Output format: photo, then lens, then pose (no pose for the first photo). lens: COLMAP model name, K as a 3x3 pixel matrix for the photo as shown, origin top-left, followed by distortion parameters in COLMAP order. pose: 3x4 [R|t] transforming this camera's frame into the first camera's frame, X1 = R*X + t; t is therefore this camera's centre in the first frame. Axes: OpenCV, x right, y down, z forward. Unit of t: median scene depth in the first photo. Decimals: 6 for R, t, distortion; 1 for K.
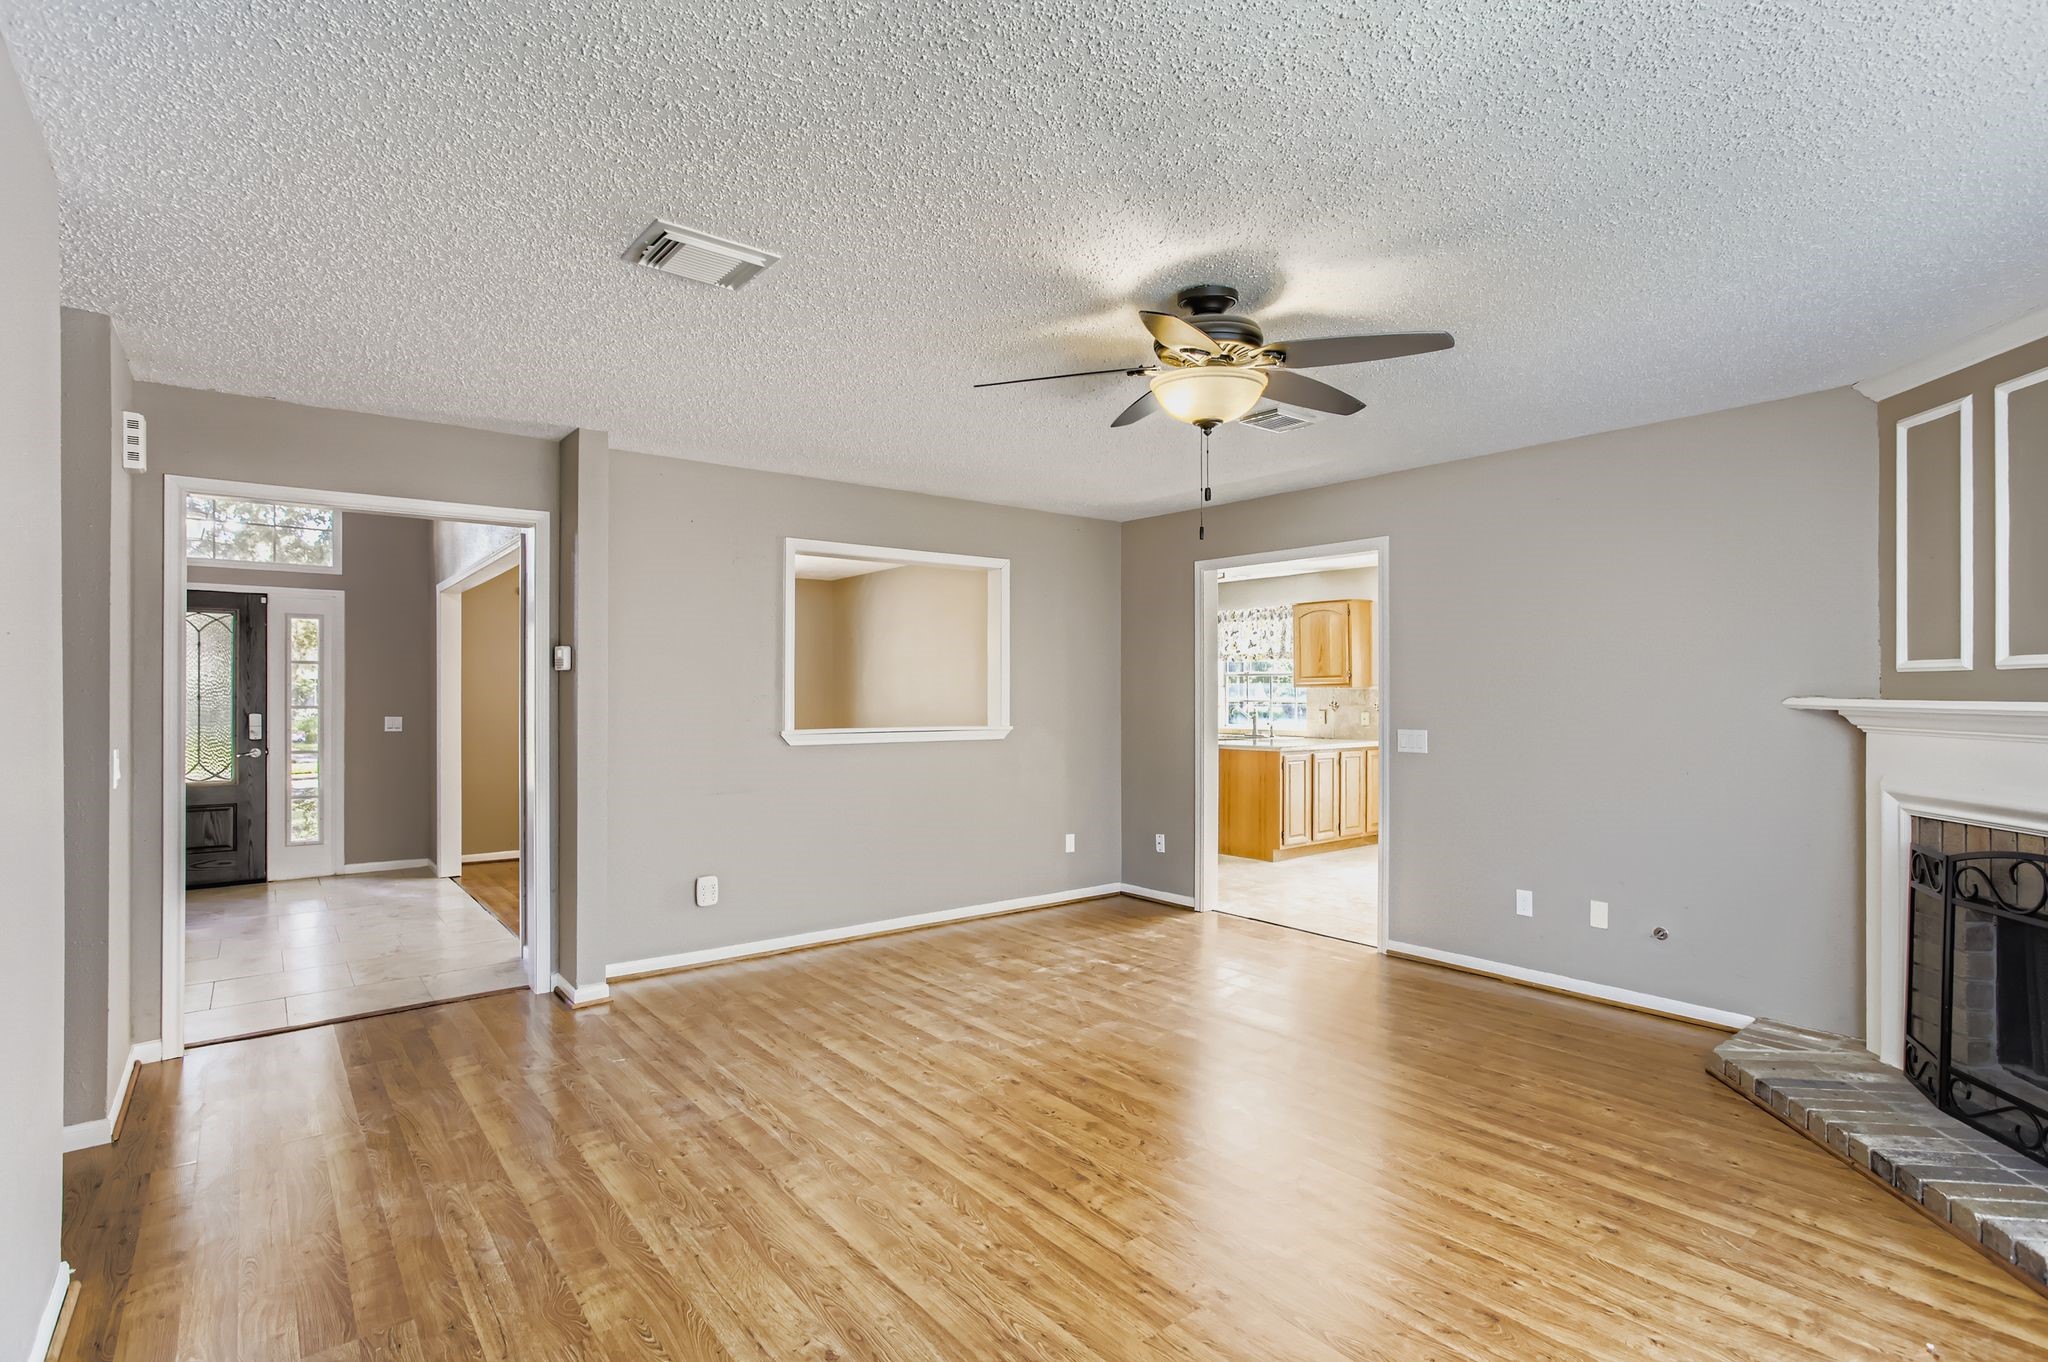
lens RADIAL K [[988.6, 0, 1036.4], [0, 988.6, 690.5], [0, 0, 1]] dist [-0.024108, 0.010794]
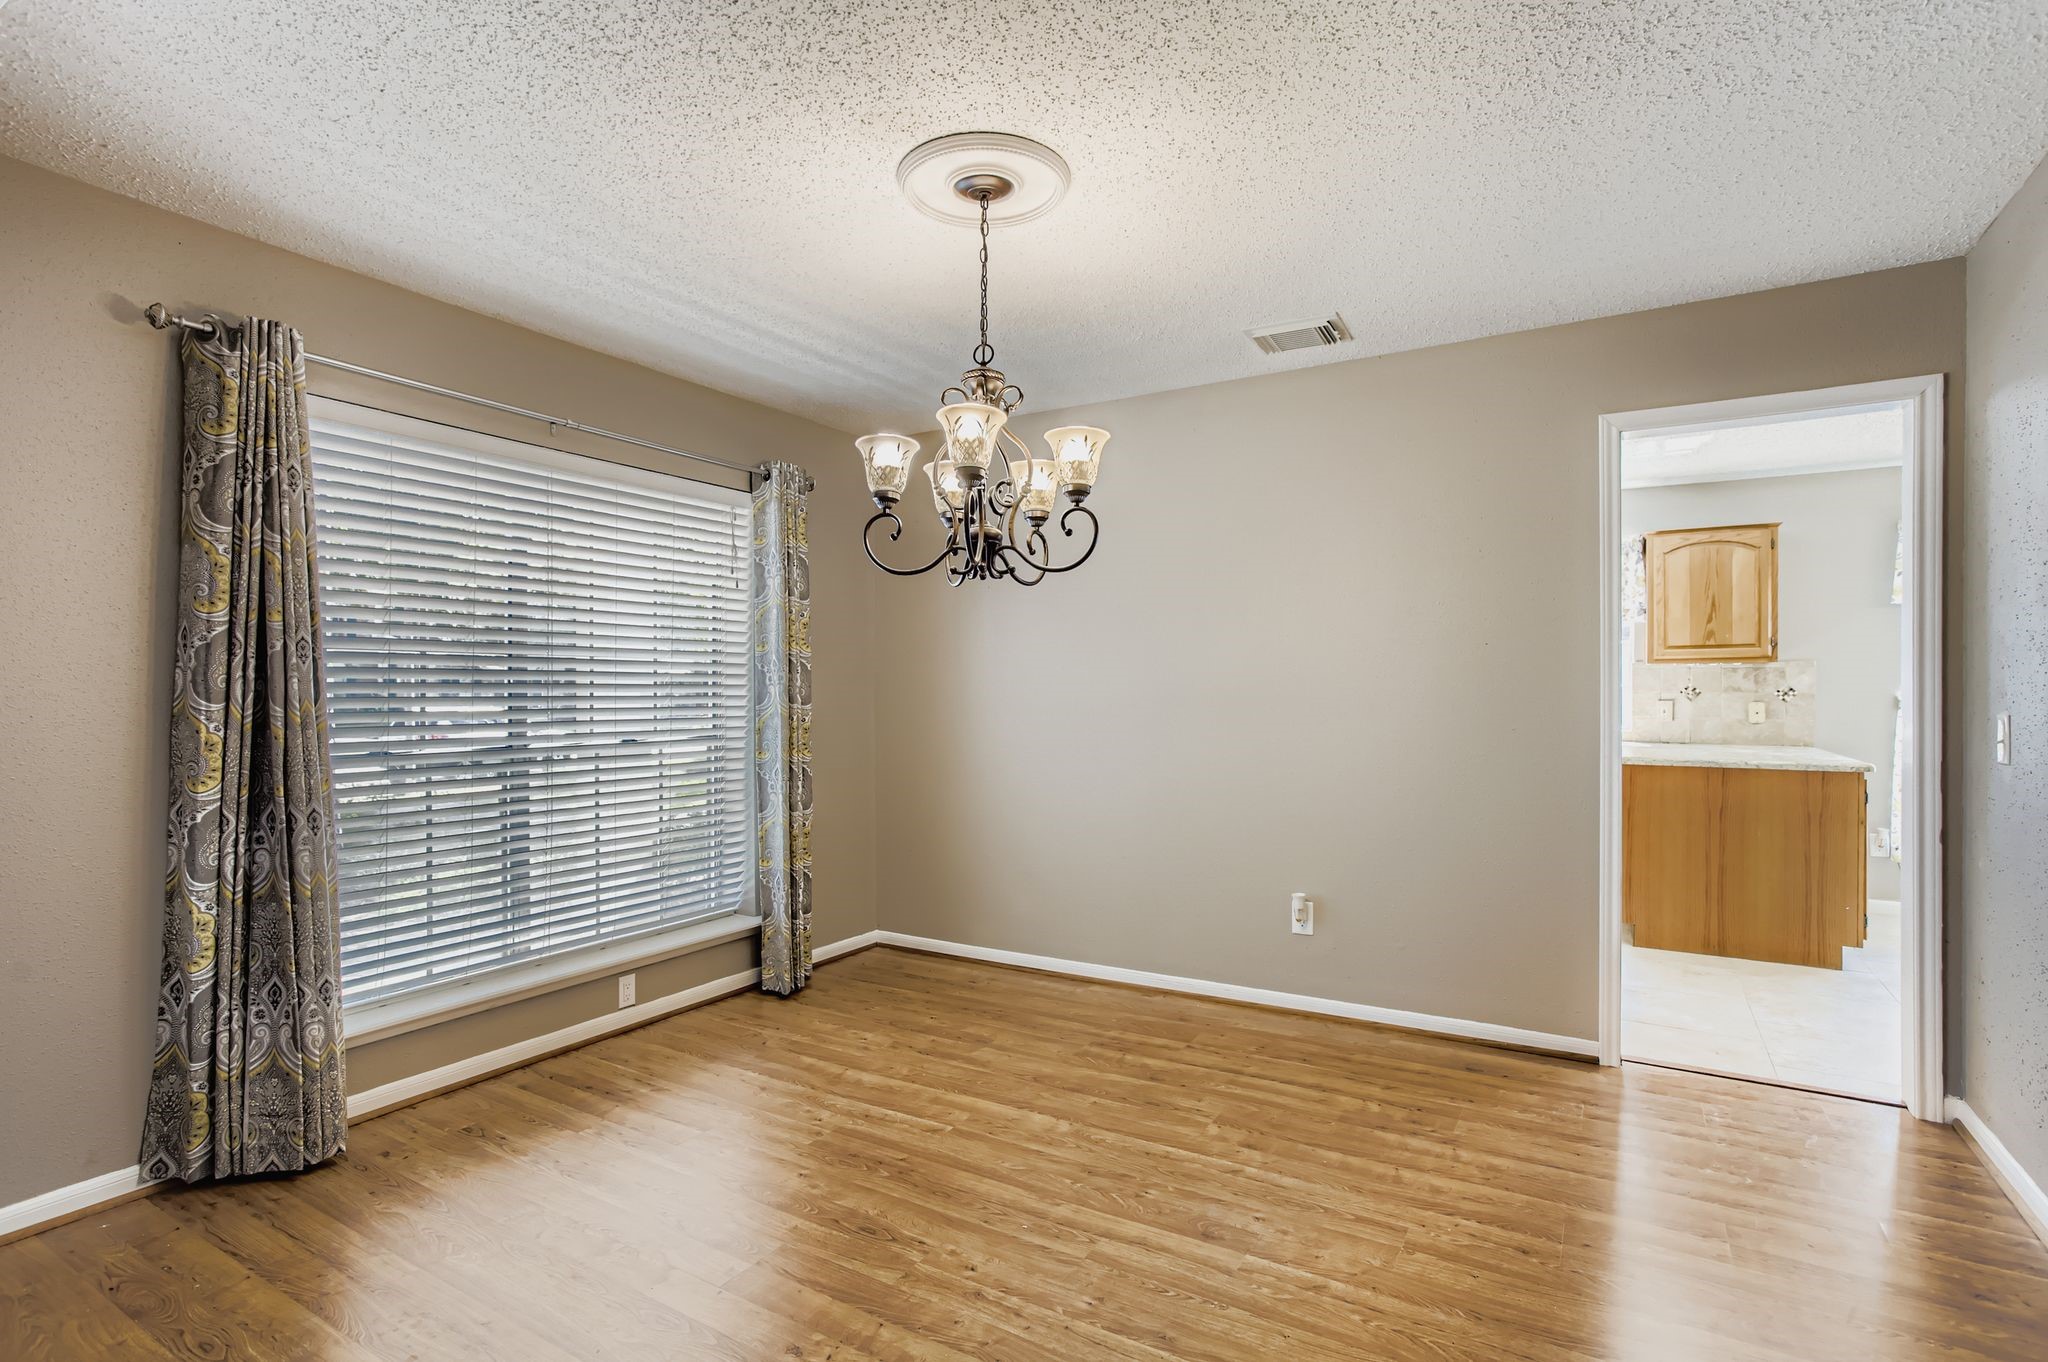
lens RADIAL K [[988.6, 0, 1039.7], [0, 988.6, 688.8], [0, 0, 1]] dist [-0.024108, 0.010794]
pose [[0.939720, 0.002307, 0.341938, -0.888793], [-0.003429, 0.999991, 0.002678, 0.035175], [-0.341929, -0.003689, 0.939719, 1.509351]]
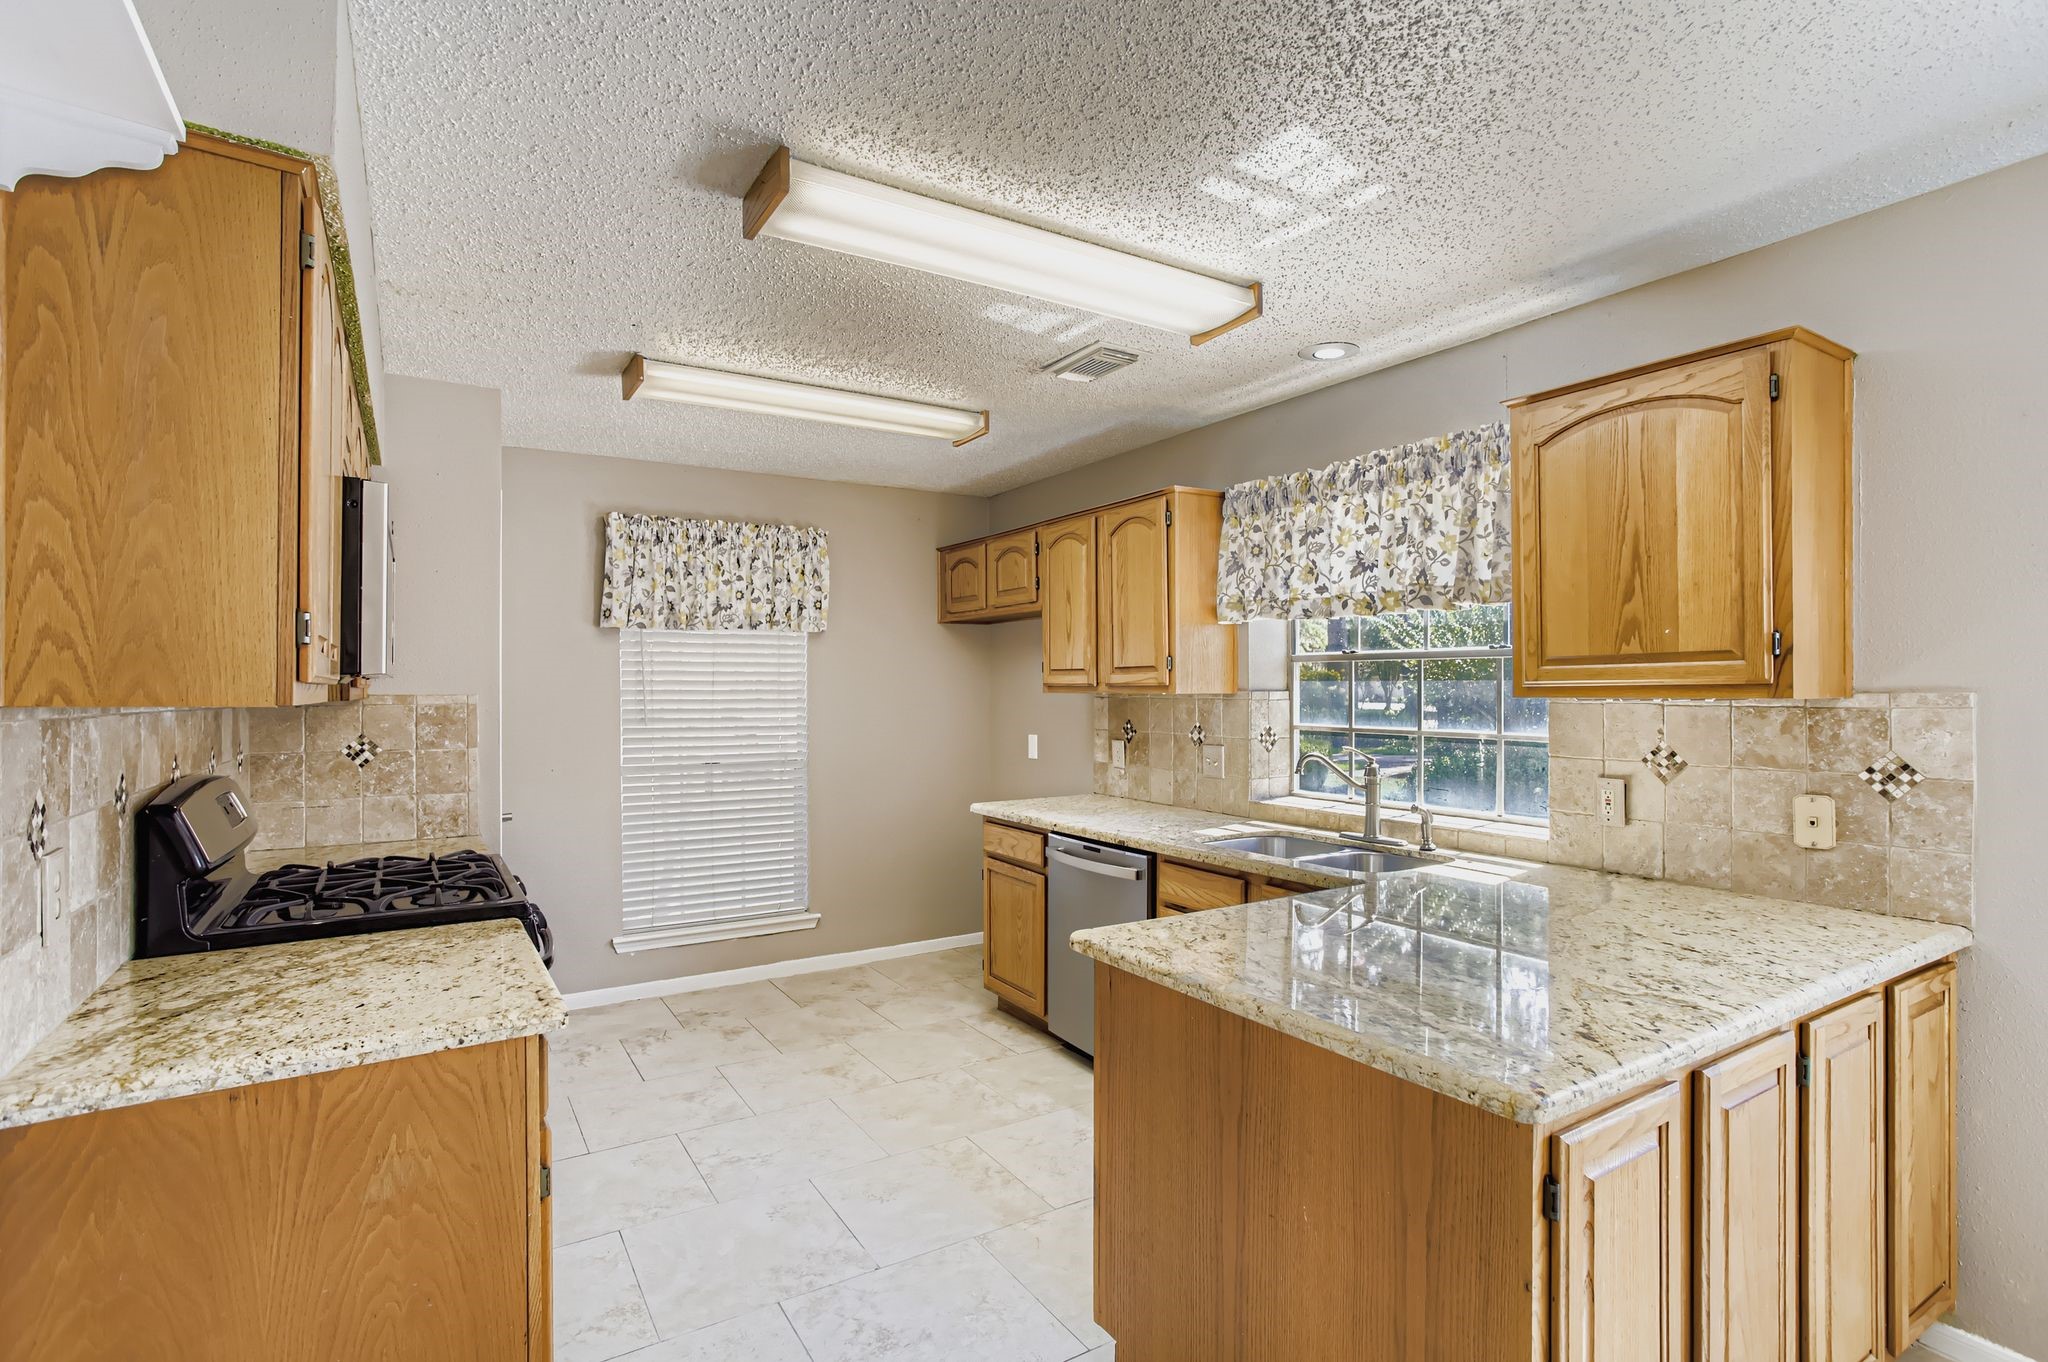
lens RADIAL K [[988.6, 0, 1025.1], [0, 988.6, 686.5], [0, 0, 1]] dist [-0.024108, 0.010794]
pose [[0.992764, 0.002117, -0.120061, 0.432659], [-0.002517, 0.999992, -0.003184, -0.013878], [0.120053, 0.003463, 0.992761, 1.956014]]
